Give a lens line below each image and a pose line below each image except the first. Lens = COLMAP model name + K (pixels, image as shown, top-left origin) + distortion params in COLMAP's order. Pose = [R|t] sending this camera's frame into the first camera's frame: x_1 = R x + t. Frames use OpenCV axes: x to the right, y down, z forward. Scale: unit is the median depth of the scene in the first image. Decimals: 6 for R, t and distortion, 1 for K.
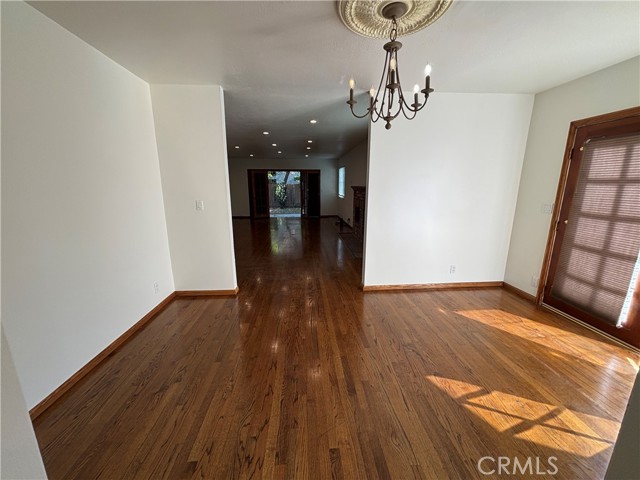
lens RADIAL K [[256.7, 0, 321.8], [0, 256.7, 242.4], [0, 0, 1]] dist [0.005755, -0.001283]
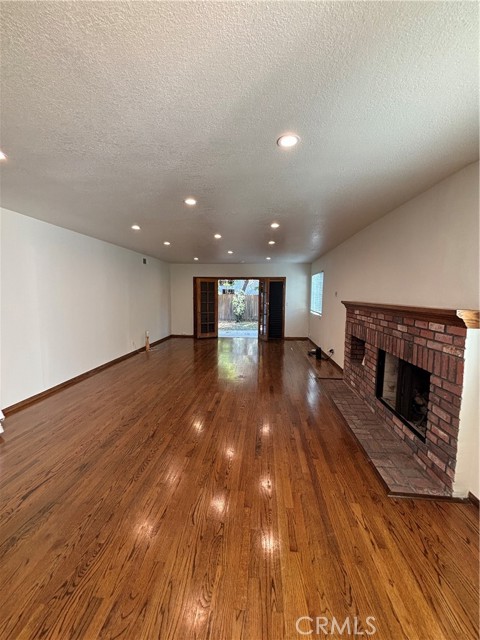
lens RADIAL K [[256.7, 0, 237.4], [0, 256.7, 318.7], [0, 0, 1]] dist [0.005755, -0.001283]
pose [[0.985521, 0.019935, -0.168380, -0.015679], [-0.040463, 0.992024, -0.119379, -0.064033], [0.164657, 0.124463, 0.978467, 0.249793]]
